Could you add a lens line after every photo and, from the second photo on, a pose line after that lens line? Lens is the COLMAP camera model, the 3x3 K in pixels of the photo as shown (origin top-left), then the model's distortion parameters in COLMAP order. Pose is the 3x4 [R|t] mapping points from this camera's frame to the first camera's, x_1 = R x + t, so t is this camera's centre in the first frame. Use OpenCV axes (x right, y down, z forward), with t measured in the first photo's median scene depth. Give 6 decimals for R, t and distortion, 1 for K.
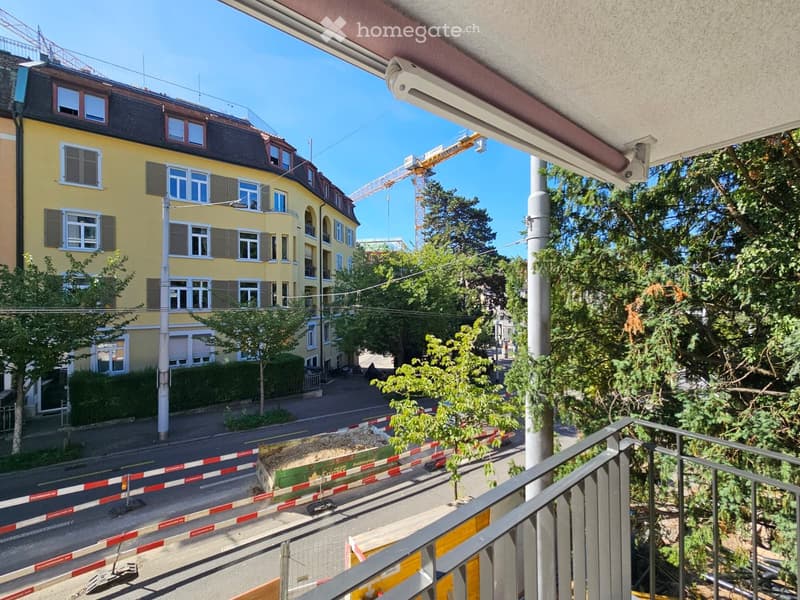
lens RADIAL K [[327.0, 0, 402.0], [0, 327.0, 296.1], [0, 0, 1]] dist [-0.001418, 0.000218]
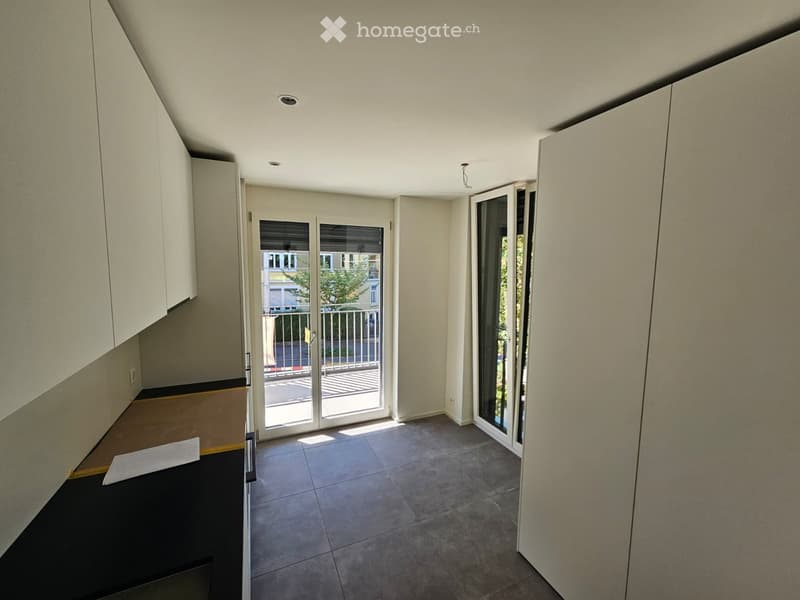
lens RADIAL K [[327.0, 0, 403.4], [0, 327.0, 299.1], [0, 0, 1]] dist [-0.001418, 0.000218]
pose [[0.973274, 0.048317, -0.224508, 0.017978], [-0.023638, 0.993501, 0.111340, 0.000247], [0.228429, -0.103058, 0.968091, -0.025272]]
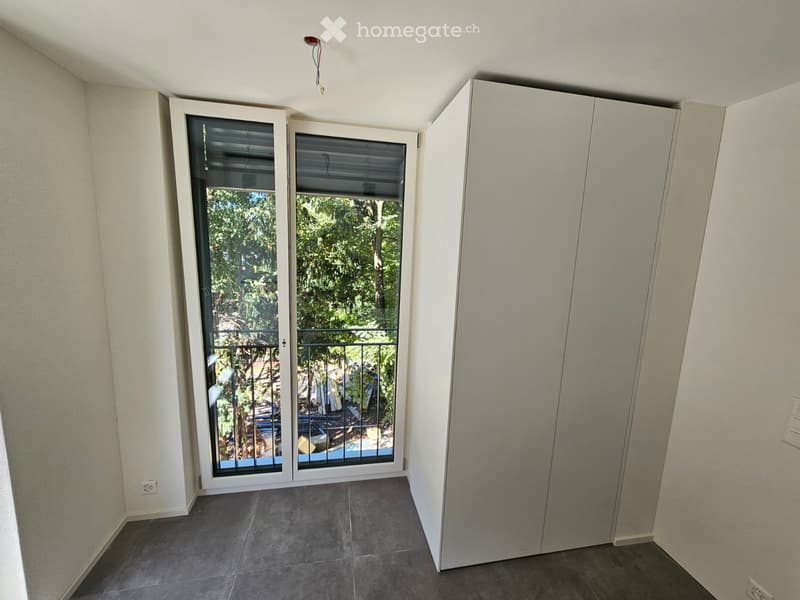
lens RADIAL K [[327.0, 0, 401.3], [0, 327.0, 299.9], [0, 0, 1]] dist [-0.001418, 0.000218]
pose [[0.460239, -0.131834, 0.877952, -0.053891], [-0.048368, 0.983721, 0.173072, -0.000134], [-0.886476, -0.122119, 0.446370, 0.068933]]
